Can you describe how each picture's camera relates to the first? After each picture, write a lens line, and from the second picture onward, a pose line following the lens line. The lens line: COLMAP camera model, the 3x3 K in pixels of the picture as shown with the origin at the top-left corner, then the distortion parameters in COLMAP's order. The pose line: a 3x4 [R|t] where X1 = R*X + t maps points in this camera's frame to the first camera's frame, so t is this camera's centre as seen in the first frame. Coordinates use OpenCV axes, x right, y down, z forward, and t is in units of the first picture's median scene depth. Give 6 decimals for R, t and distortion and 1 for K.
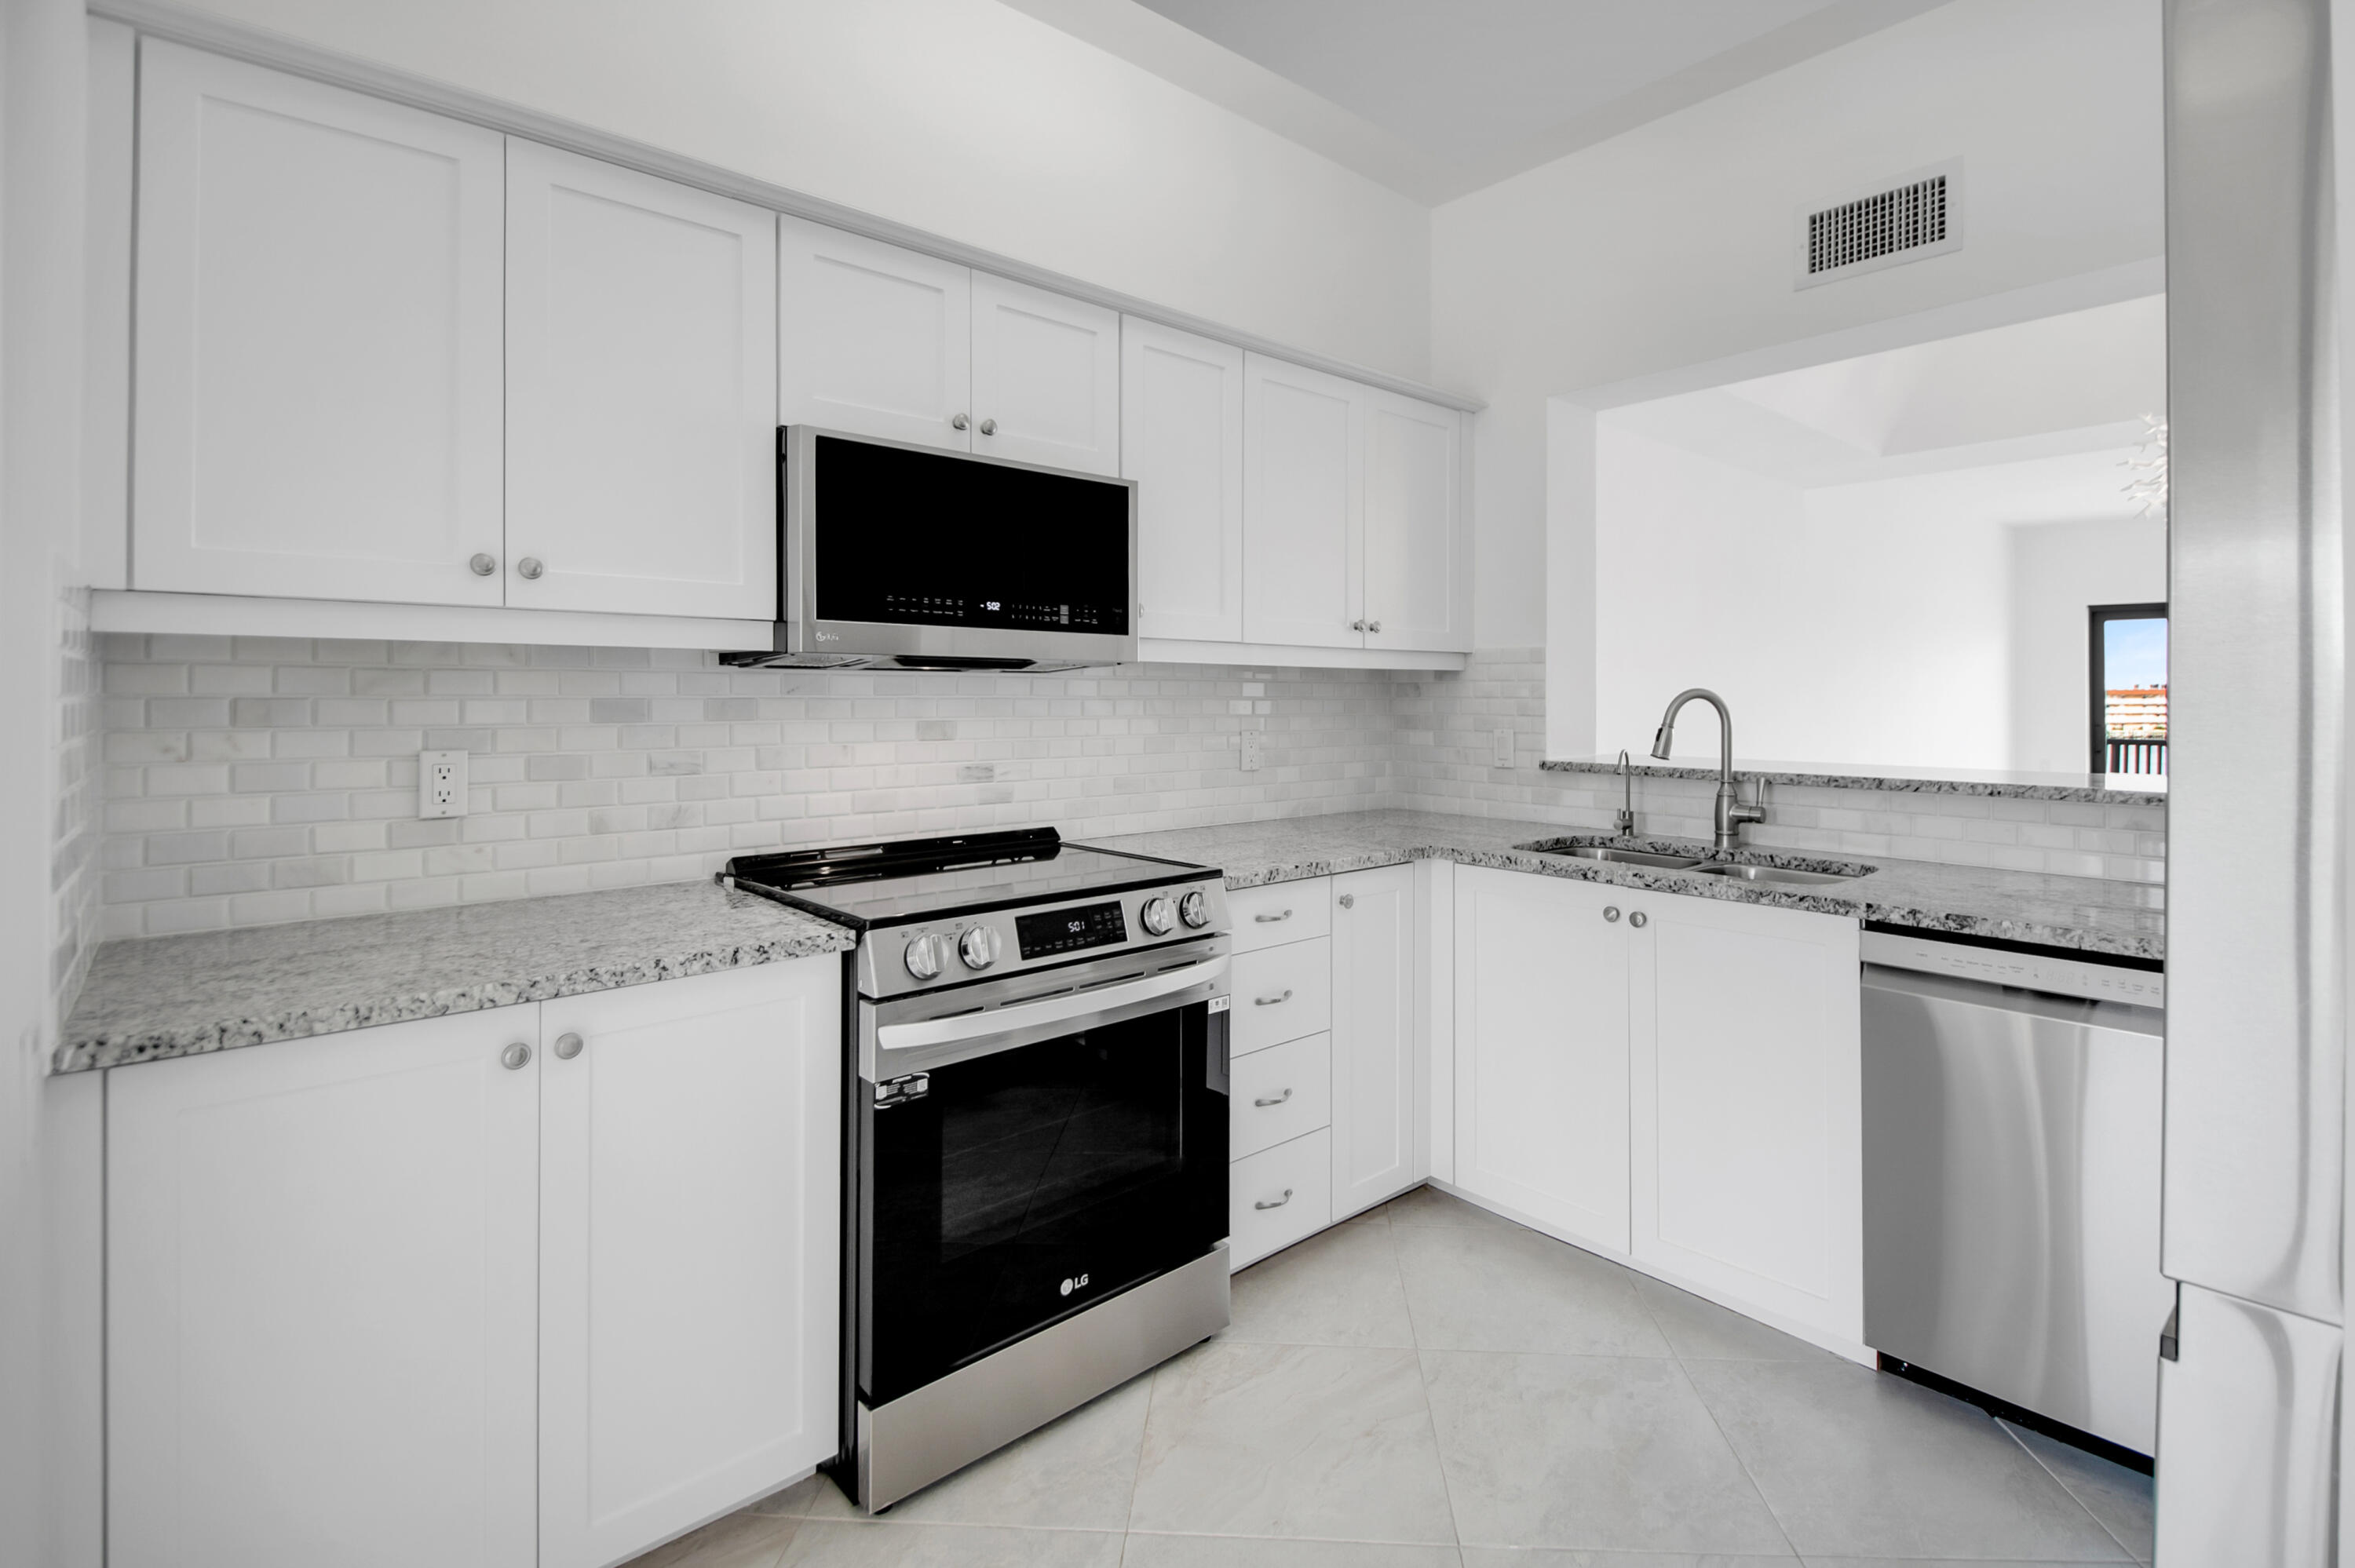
lens RADIAL K [[1115.8, 0, 1202.2], [0, 1115.8, 672.5], [0, 0, 1]] dist [0.010811, -0.000296]
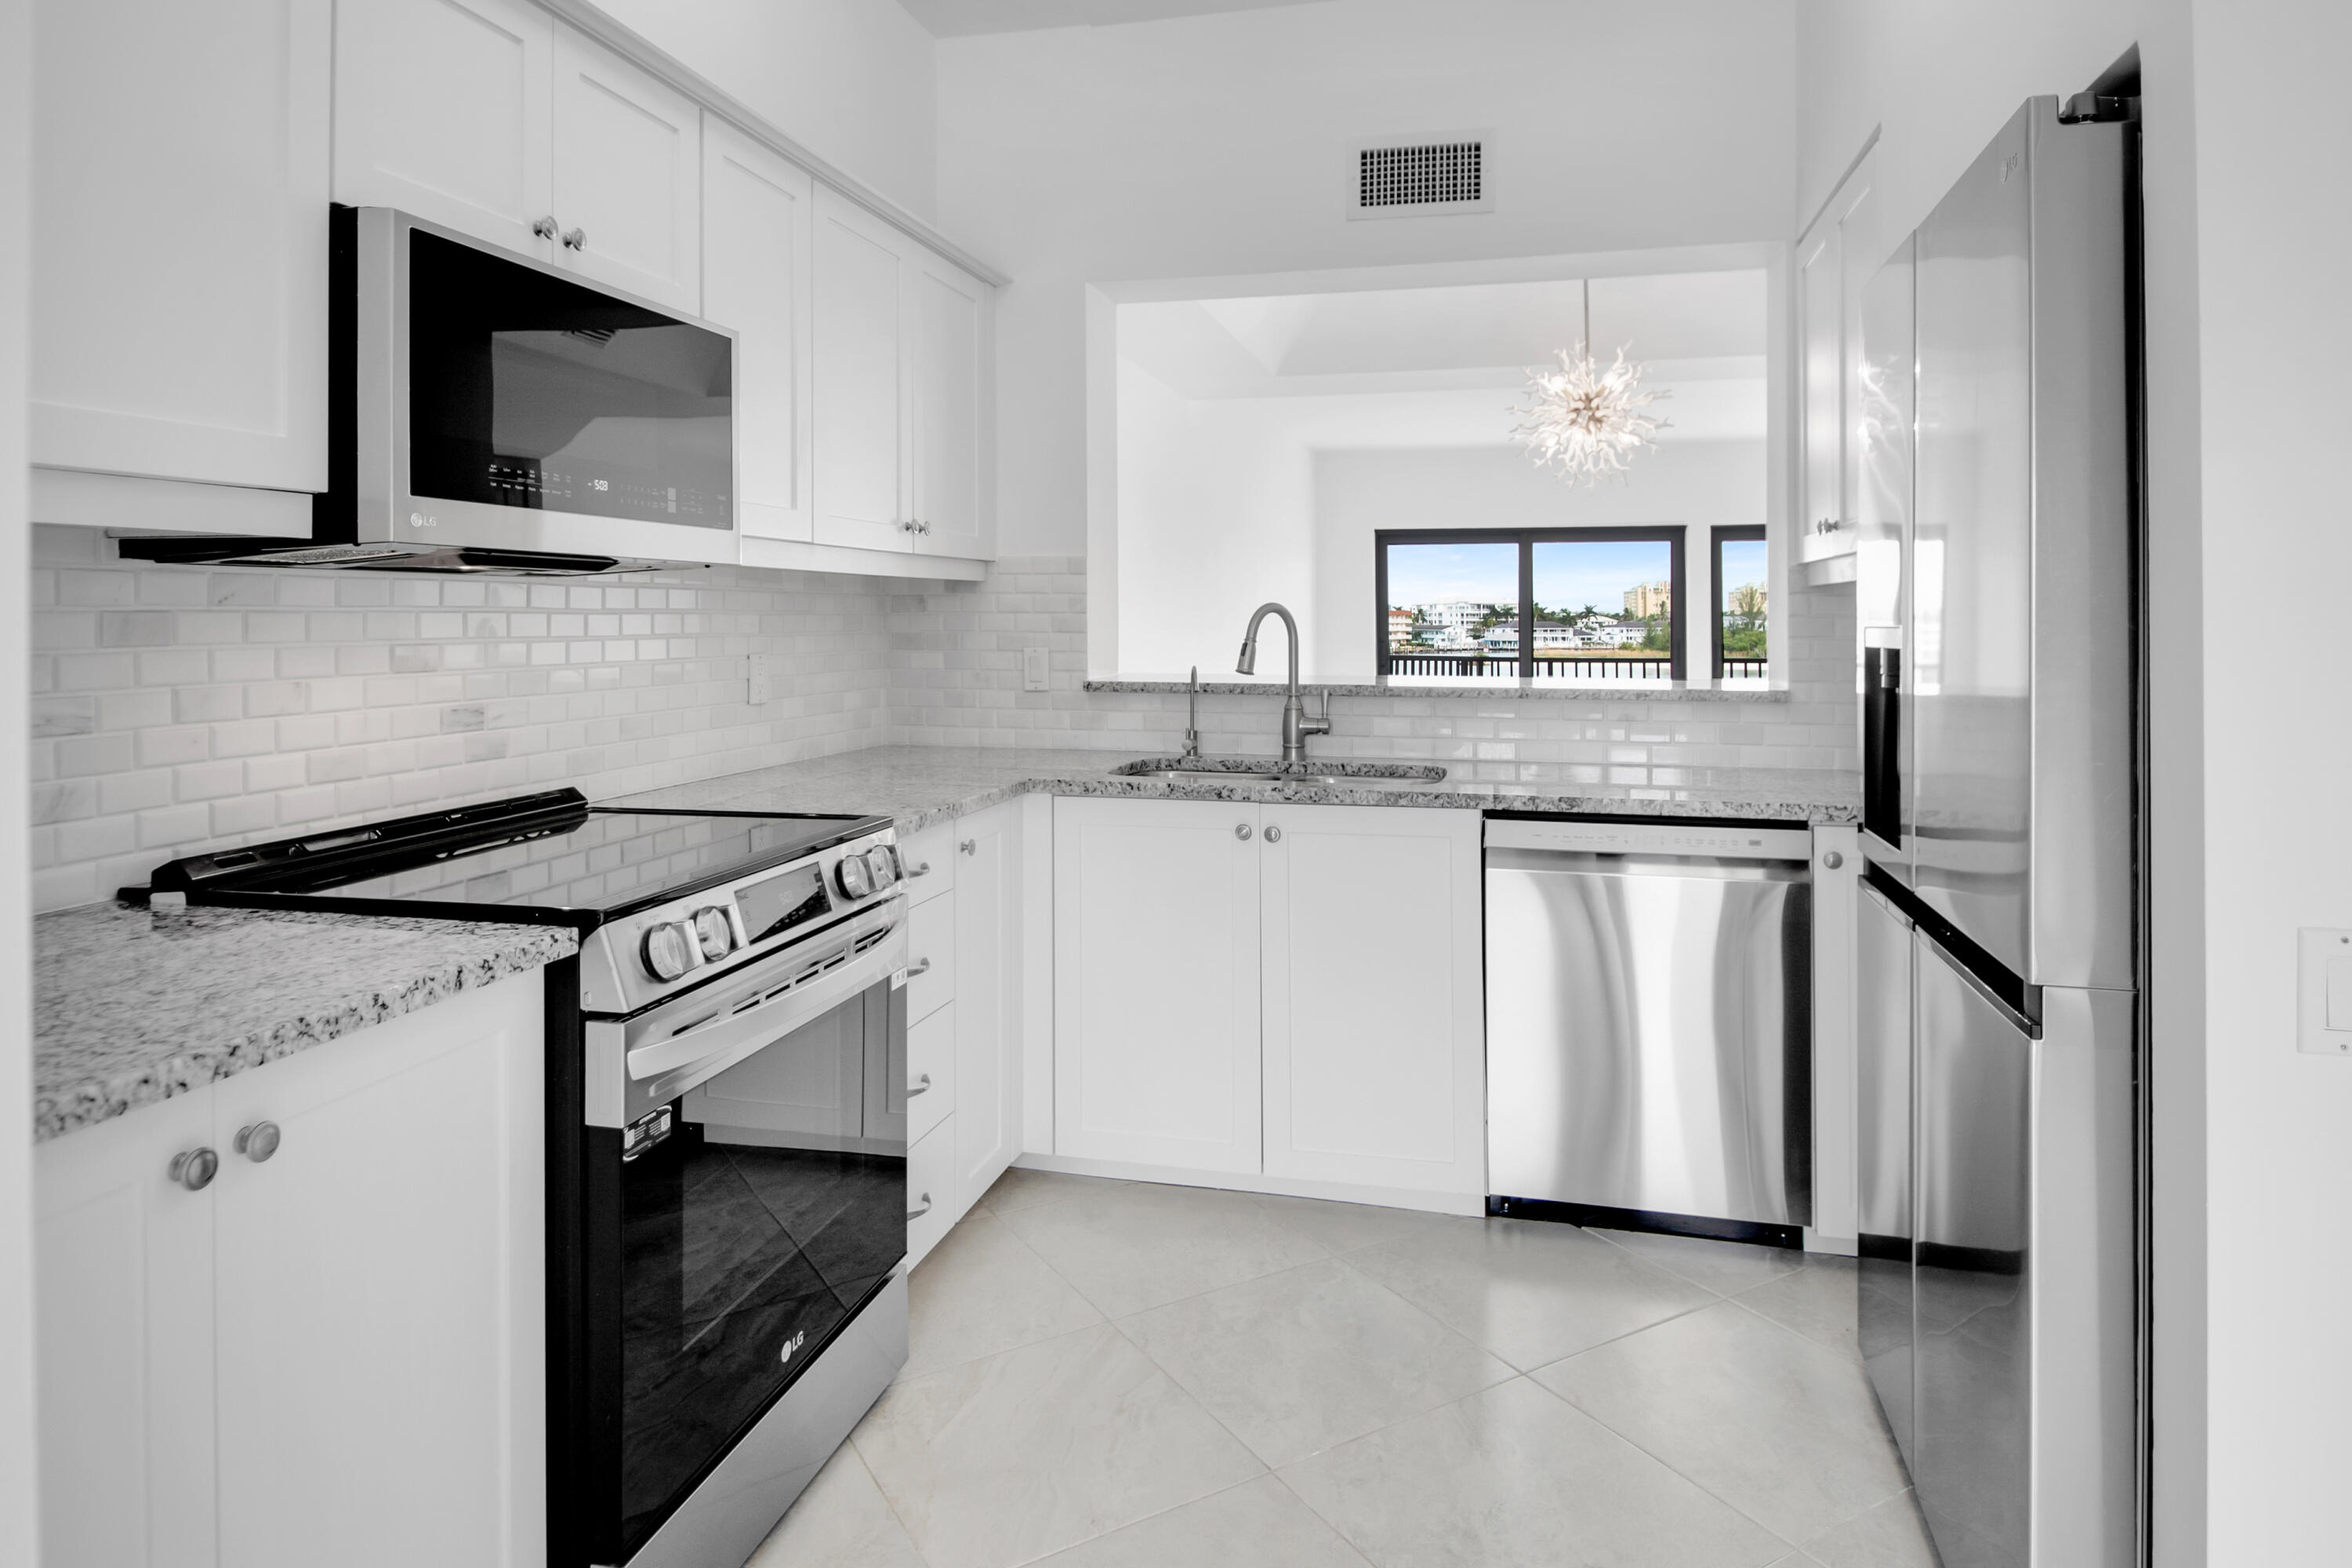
lens RADIAL K [[1399.6, 0, 1176.3], [0, 1399.6, 583.0], [0, 0, 1]] dist [0.009351, 0.000745]
pose [[0.828588, 0.012863, 0.559711, -0.351732], [-0.012468, 0.999912, -0.004521, 0.003848], [-0.559720, -0.003233, 0.828675, 0.016743]]
